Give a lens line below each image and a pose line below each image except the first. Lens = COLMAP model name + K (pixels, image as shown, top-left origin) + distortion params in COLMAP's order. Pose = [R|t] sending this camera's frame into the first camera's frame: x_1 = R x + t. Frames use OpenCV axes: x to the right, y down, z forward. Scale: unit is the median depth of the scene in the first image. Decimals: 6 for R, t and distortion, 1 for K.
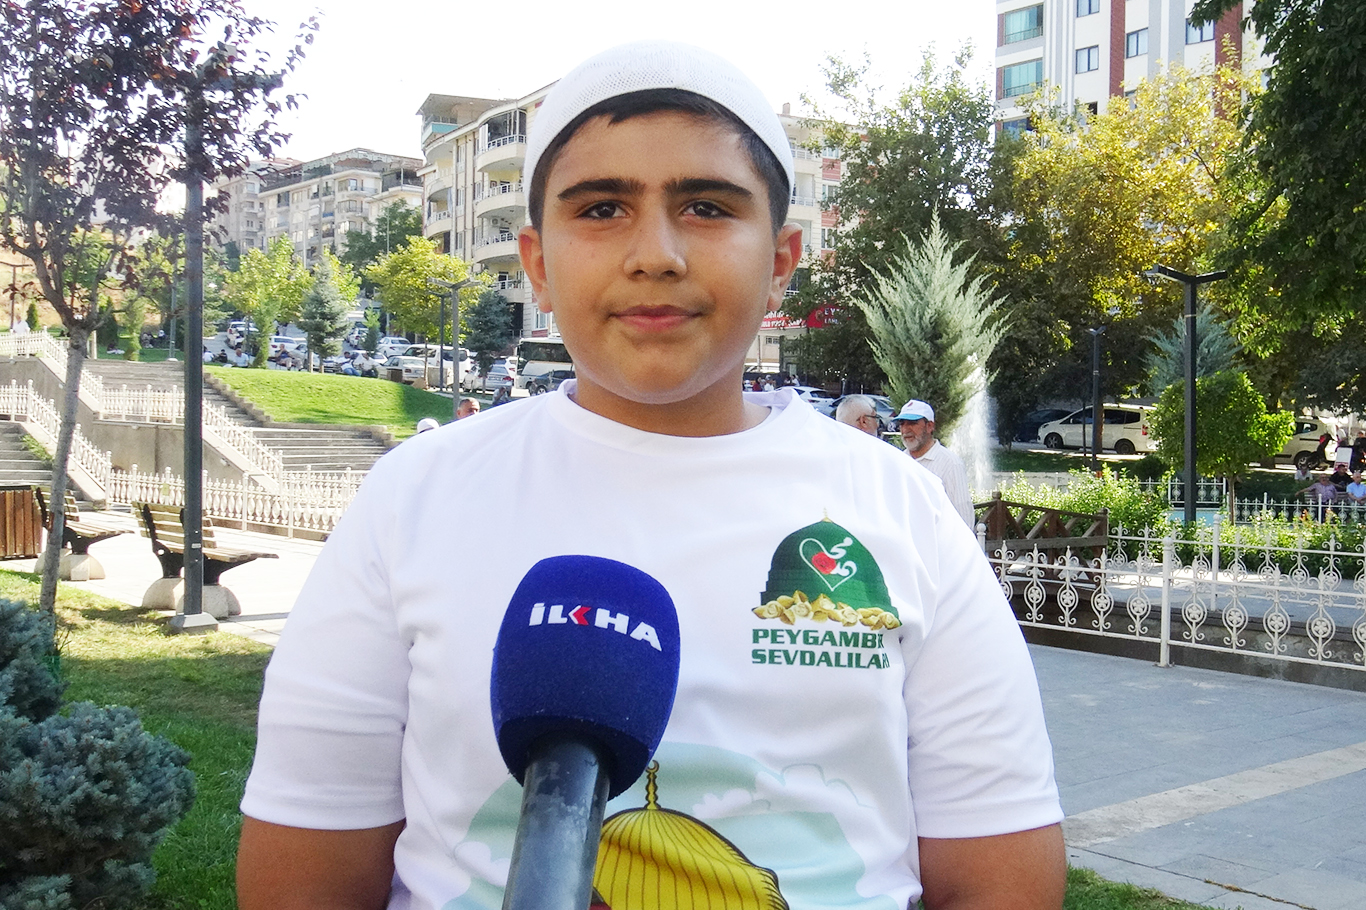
lens RADIAL K [[1479.2, 0, 657.6], [0, 1479.2, 430.9], [0, 0, 1]] dist [-0.015916, 0.000000]
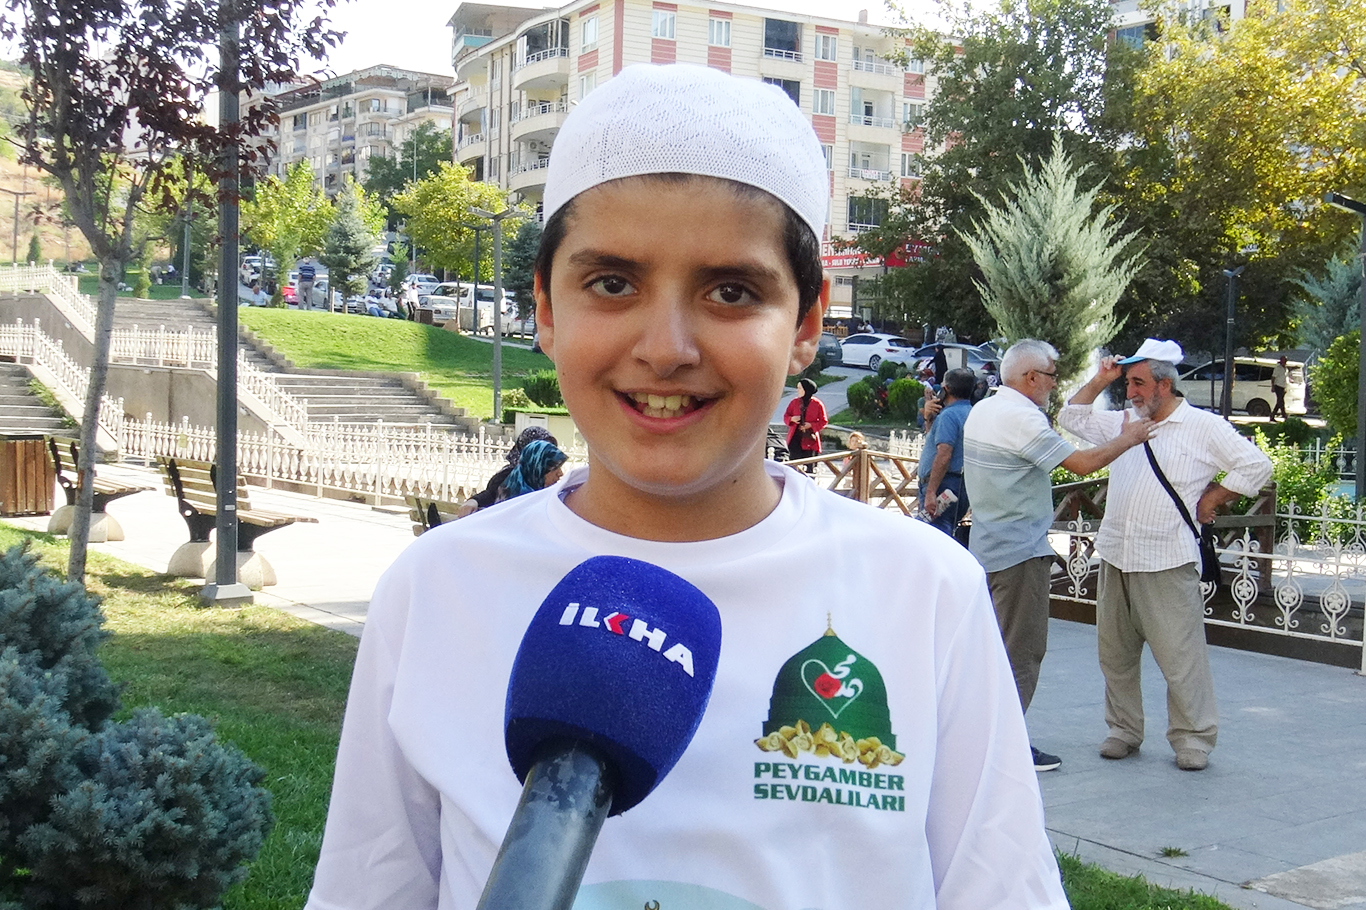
lens RADIAL K [[1891.8, 0, 684.5], [0, 1891.8, 453.7], [0, 0, 1]] dist [-0.023889, 0.000000]
pose [[0.995166, 0.015915, -0.096910, 0.088364], [-0.012394, 0.999245, 0.036830, 0.001191], [0.097423, -0.035451, 0.994611, -0.125458]]
